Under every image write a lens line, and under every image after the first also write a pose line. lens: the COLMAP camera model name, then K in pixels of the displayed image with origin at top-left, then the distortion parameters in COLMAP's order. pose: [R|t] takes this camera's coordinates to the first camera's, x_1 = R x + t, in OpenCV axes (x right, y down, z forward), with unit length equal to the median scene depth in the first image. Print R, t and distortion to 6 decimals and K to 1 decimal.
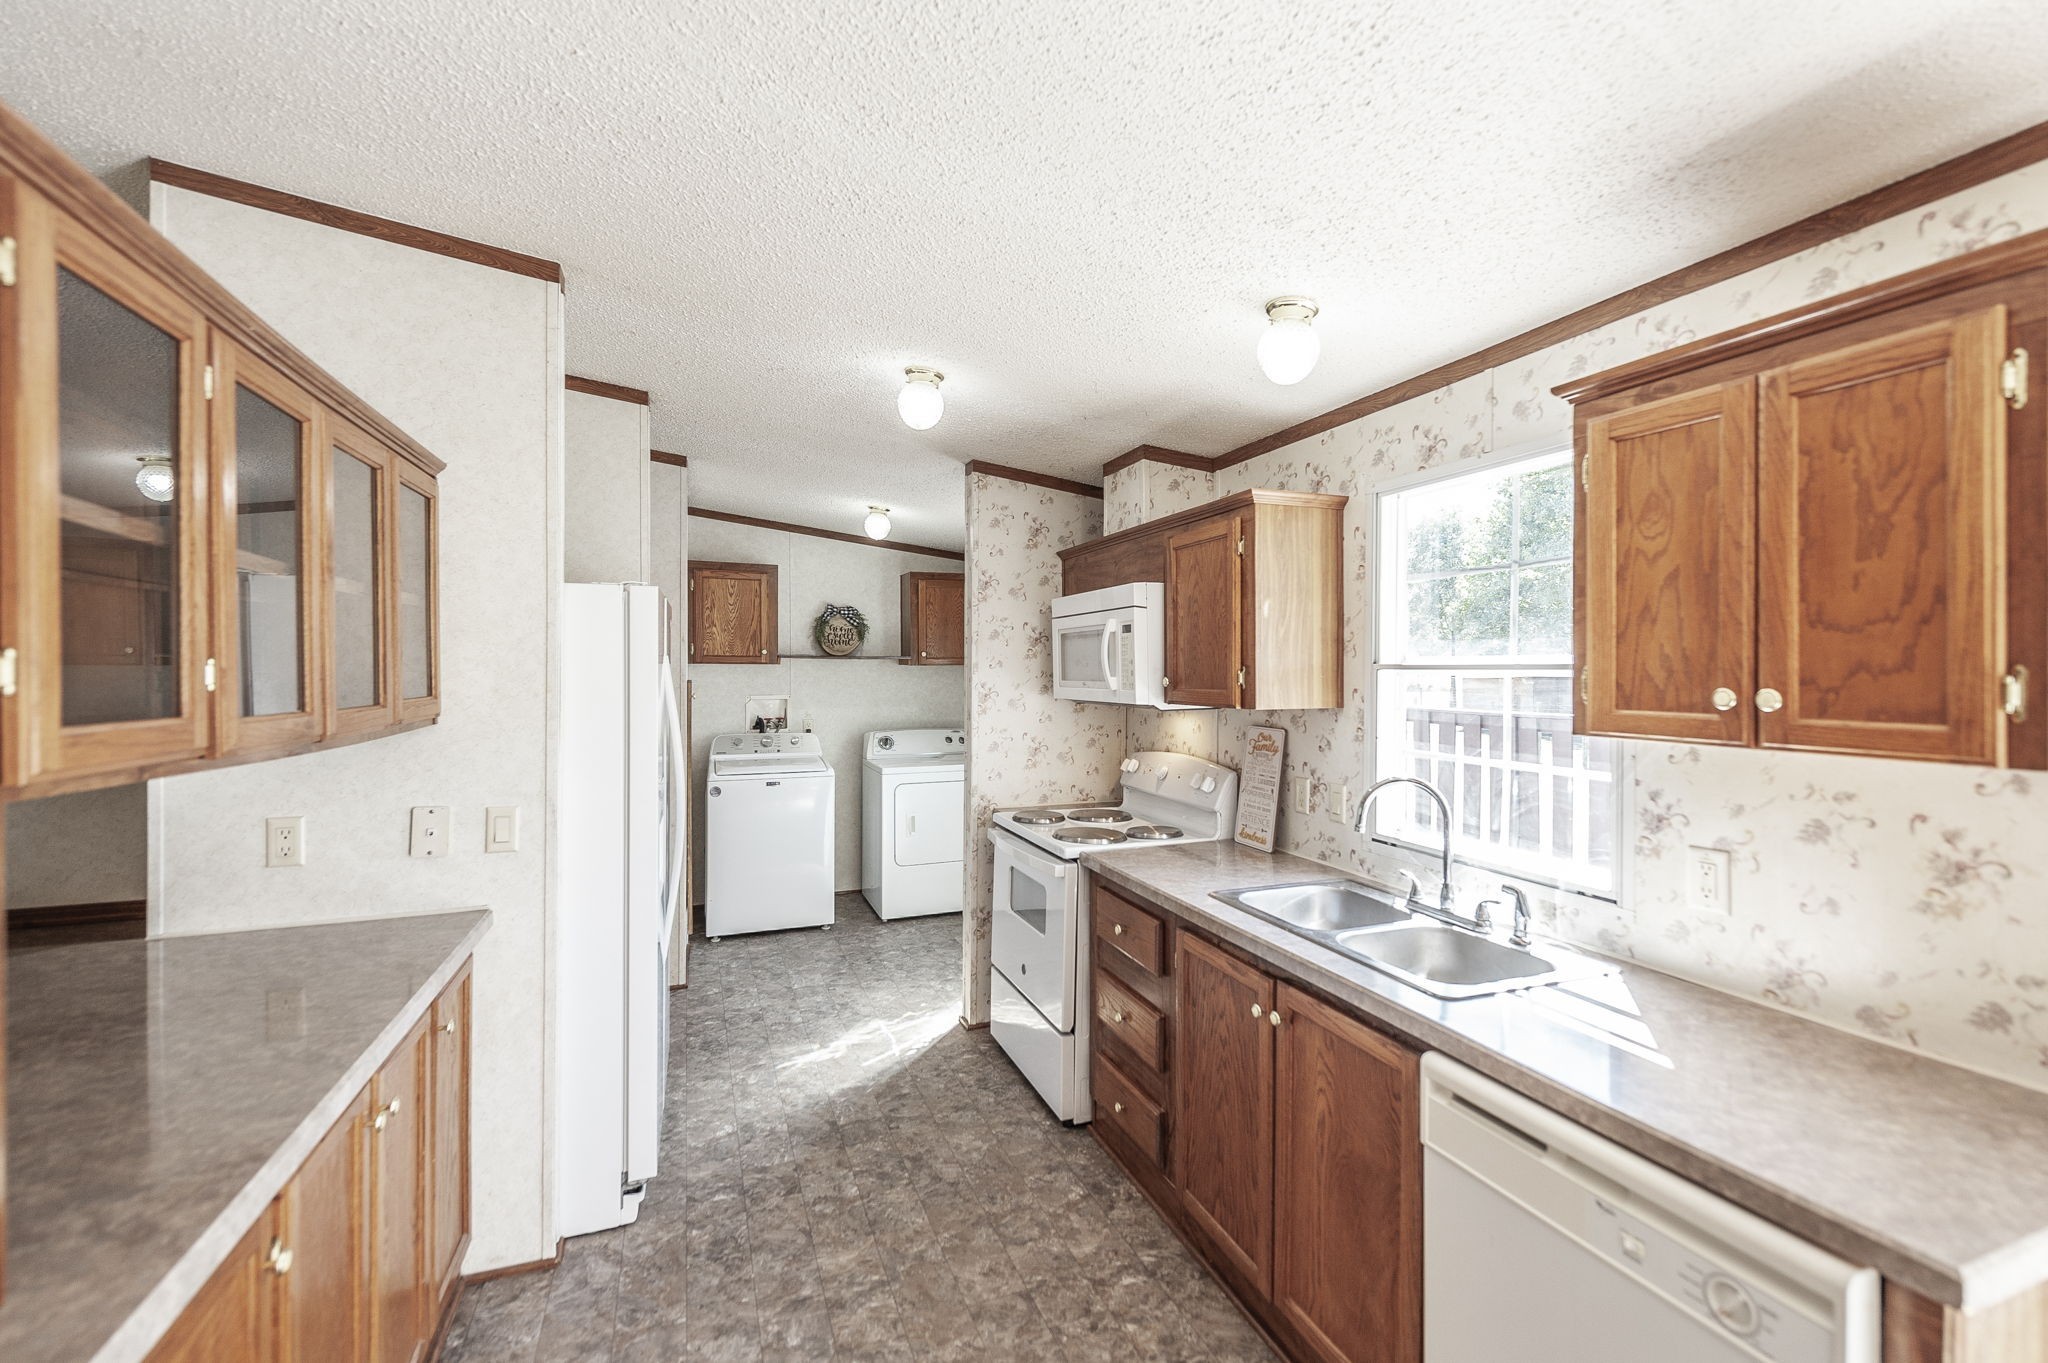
lens RADIAL K [[906.5, 0, 1065.8], [0, 906.5, 670.2], [0, 0, 1]] dist [0.002802, 0.000235]
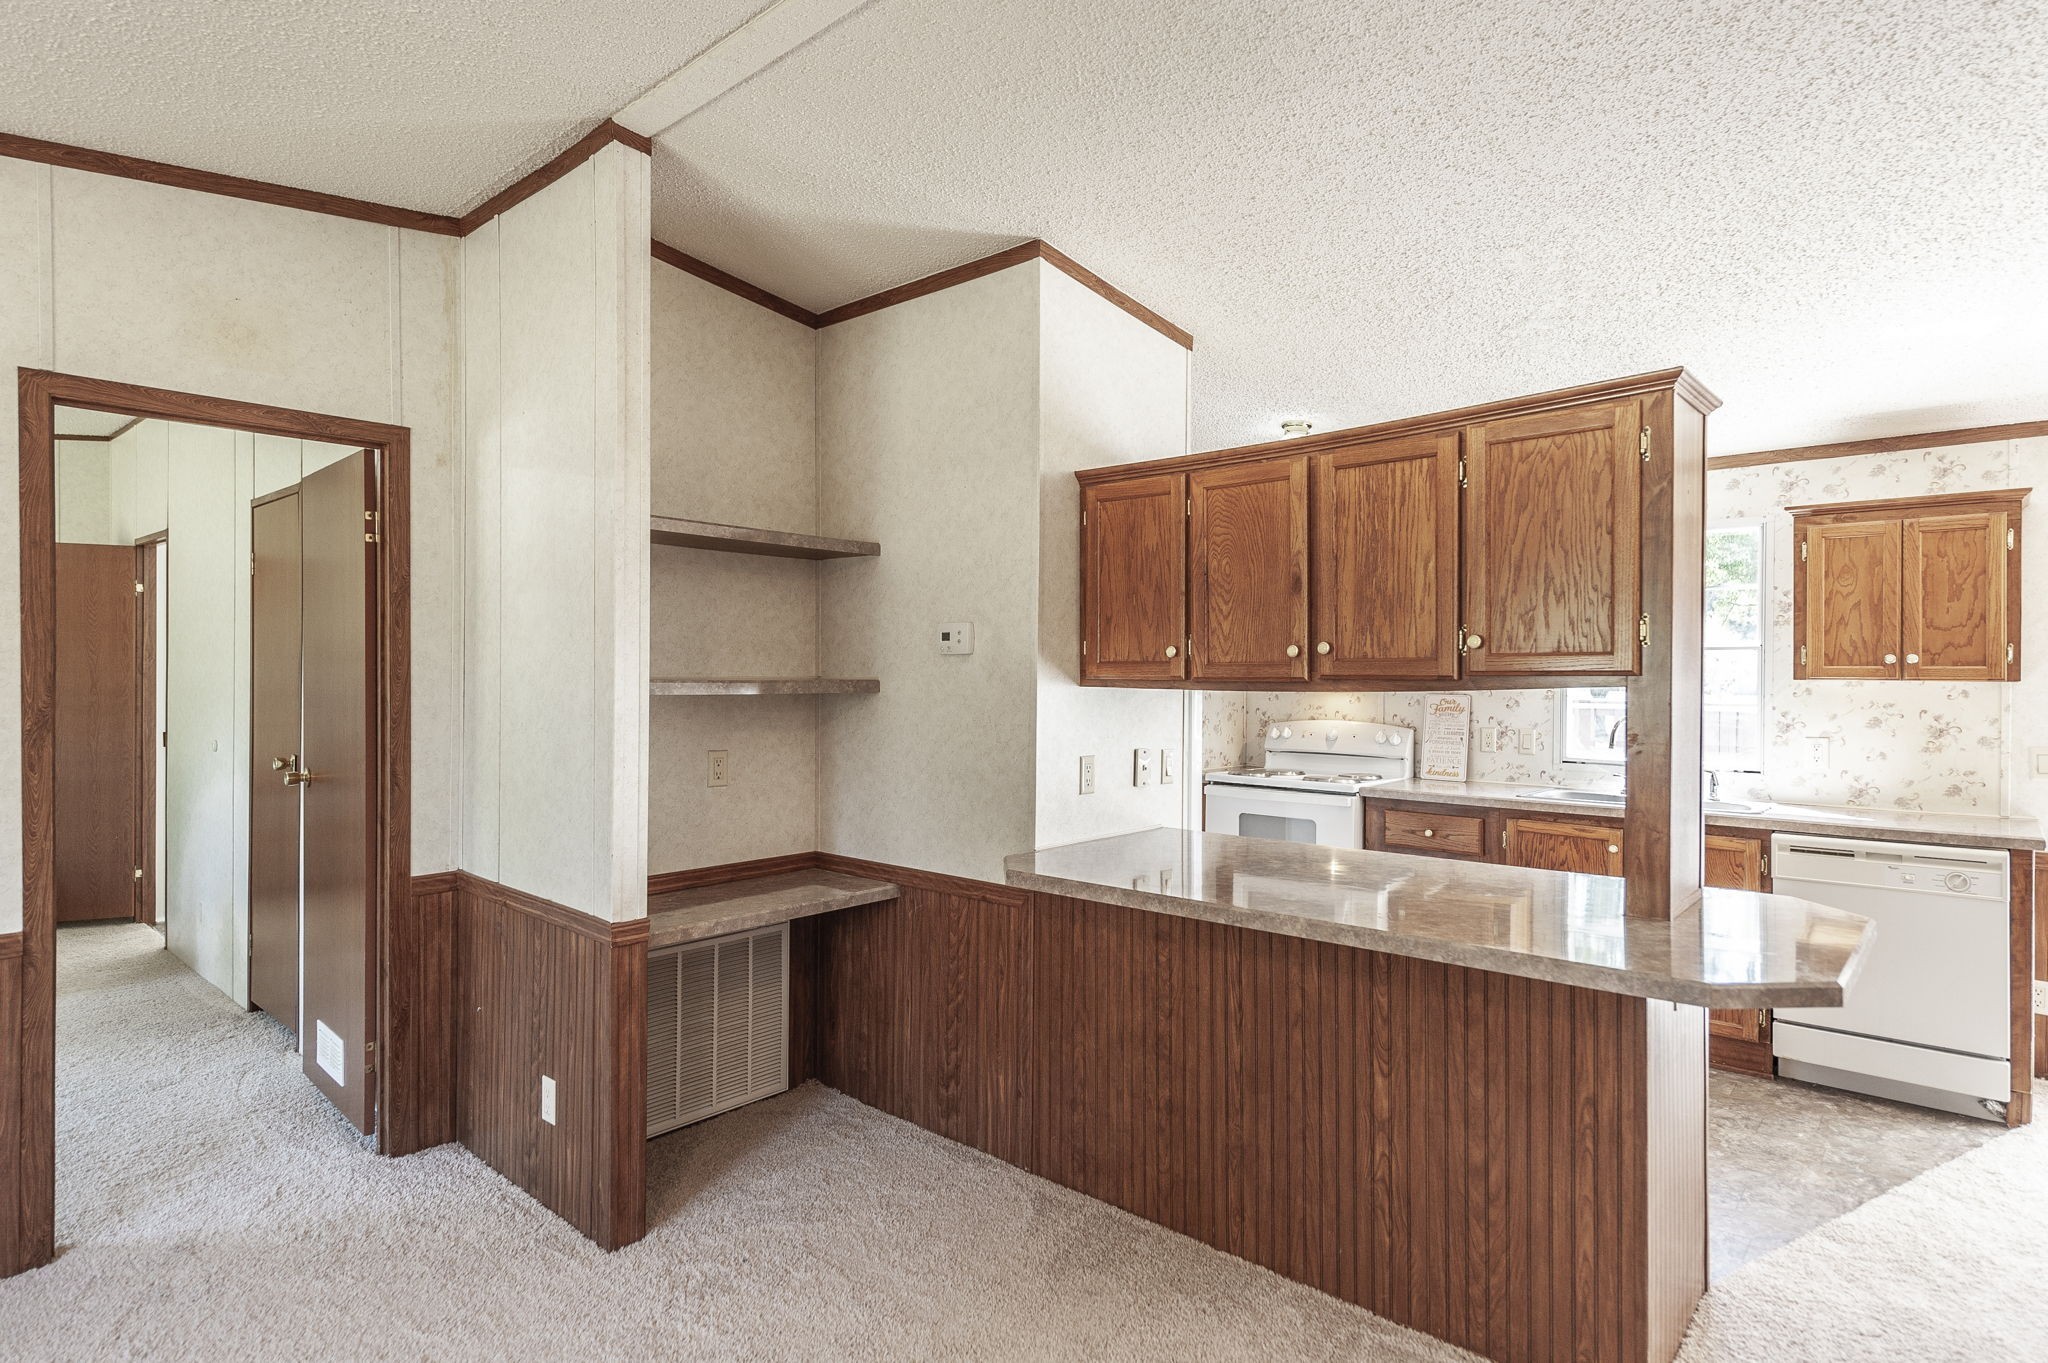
lens RADIAL K [[1106.7, 0, 1059.3], [0, 1106.7, 678.6], [0, 0, 1]] dist [0.014342, -0.000840]
pose [[0.893497, -0.002265, 0.449064, -1.616199], [0.000070, 0.999988, 0.004903, 0.044764], [-0.449070, -0.004350, 0.893486, -0.387930]]
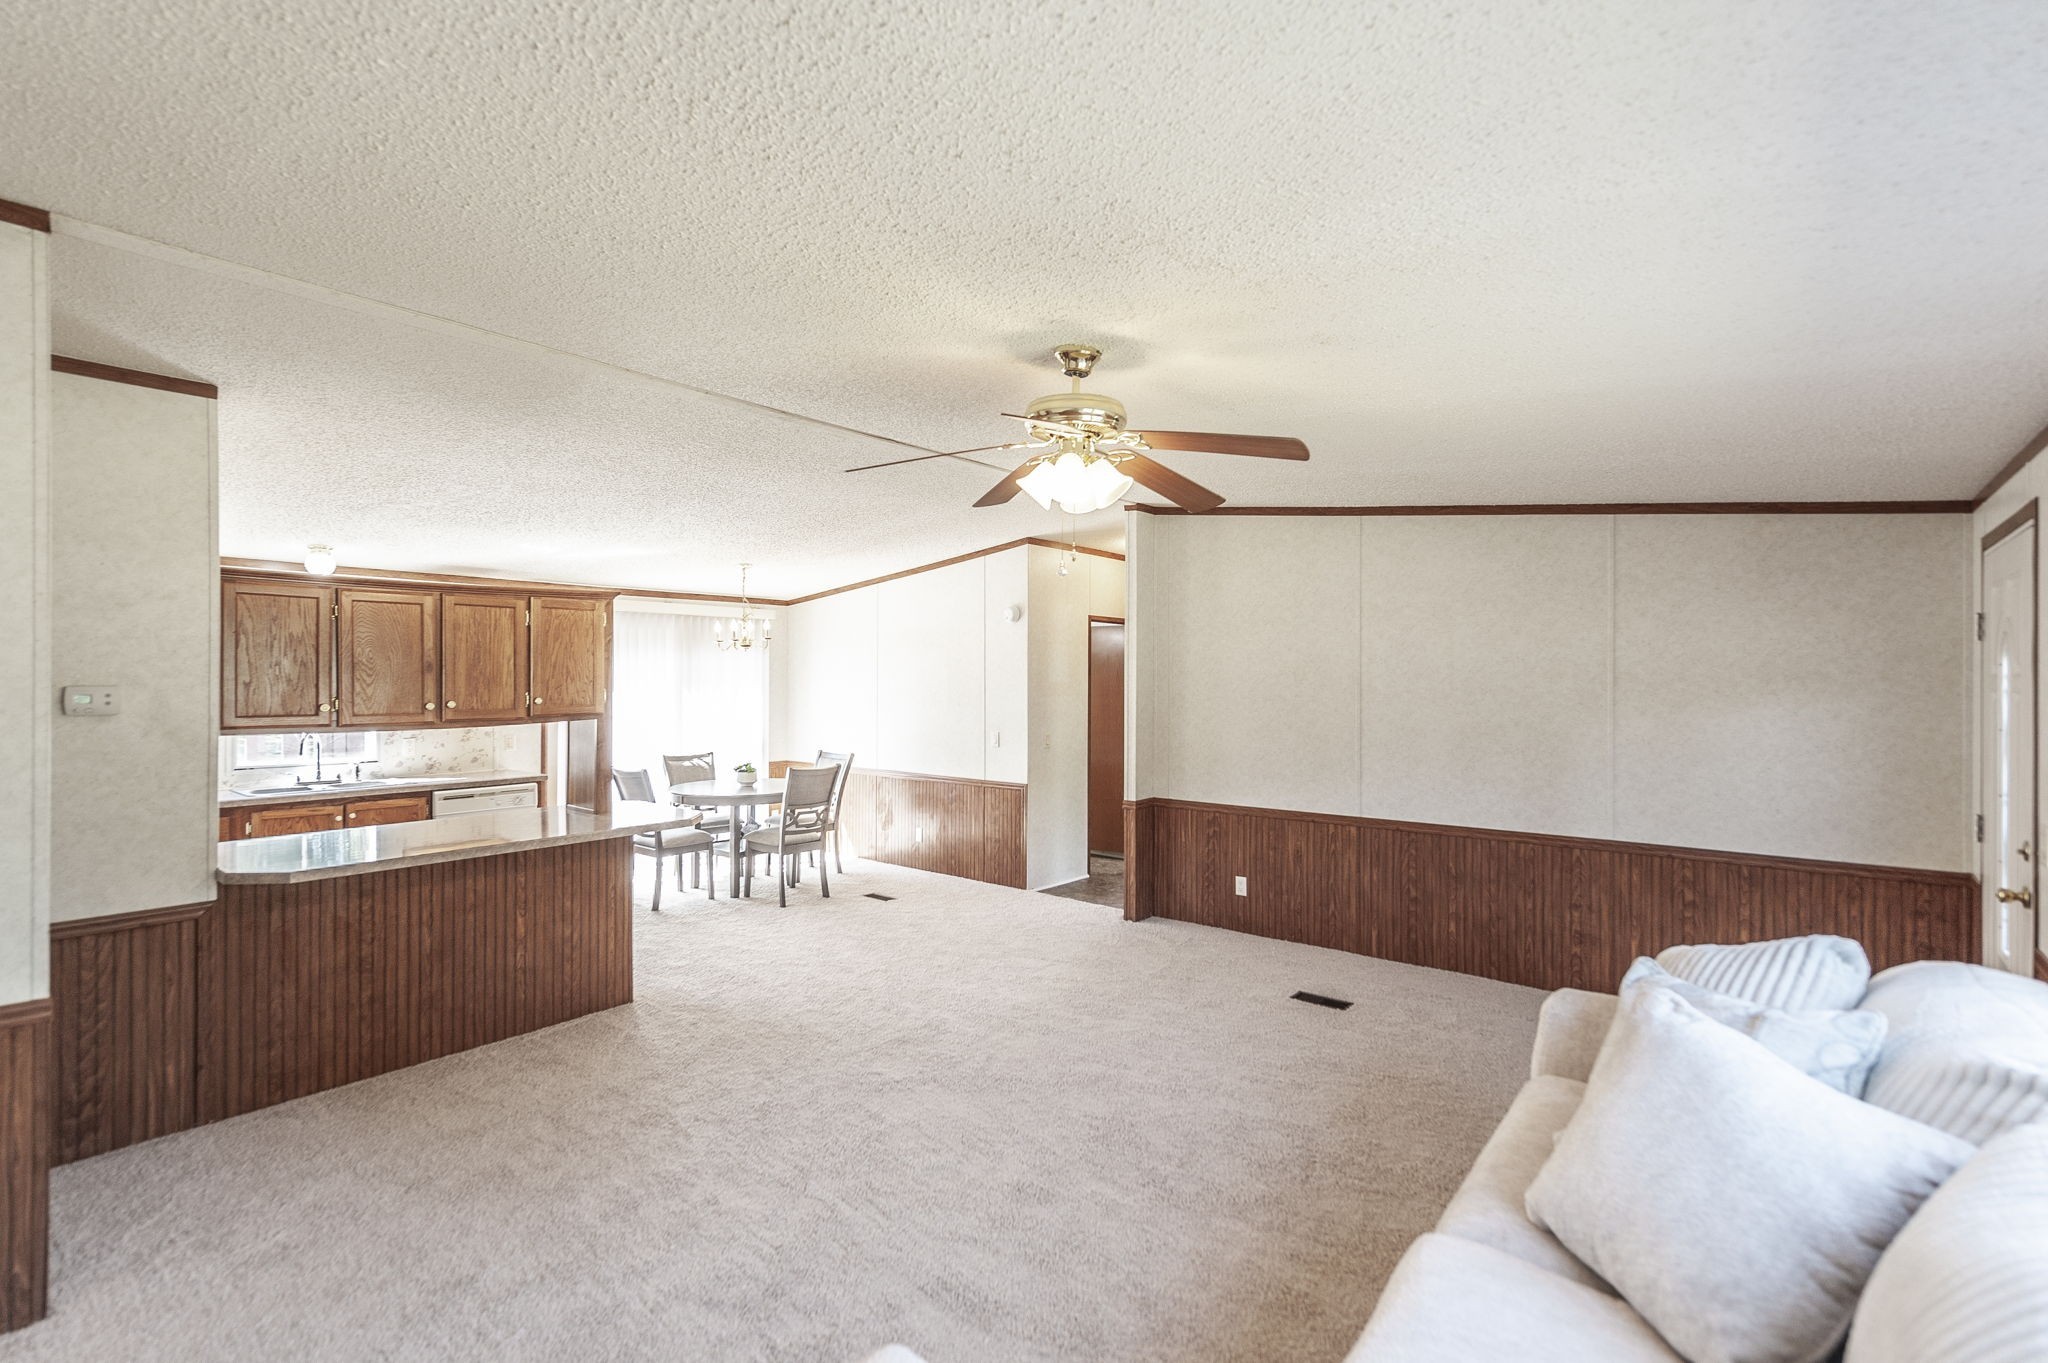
lens RADIAL K [[980.2, 0, 1024.0], [0, 980.2, 681.5], [0, 0, 1]] dist [0.000349, -0.010852]
pose [[-0.499644, -0.012127, 0.866146, -3.261679], [-0.004347, 0.999925, 0.011493, -0.070825], [-0.866220, 0.001977, -0.499659, 0.705362]]
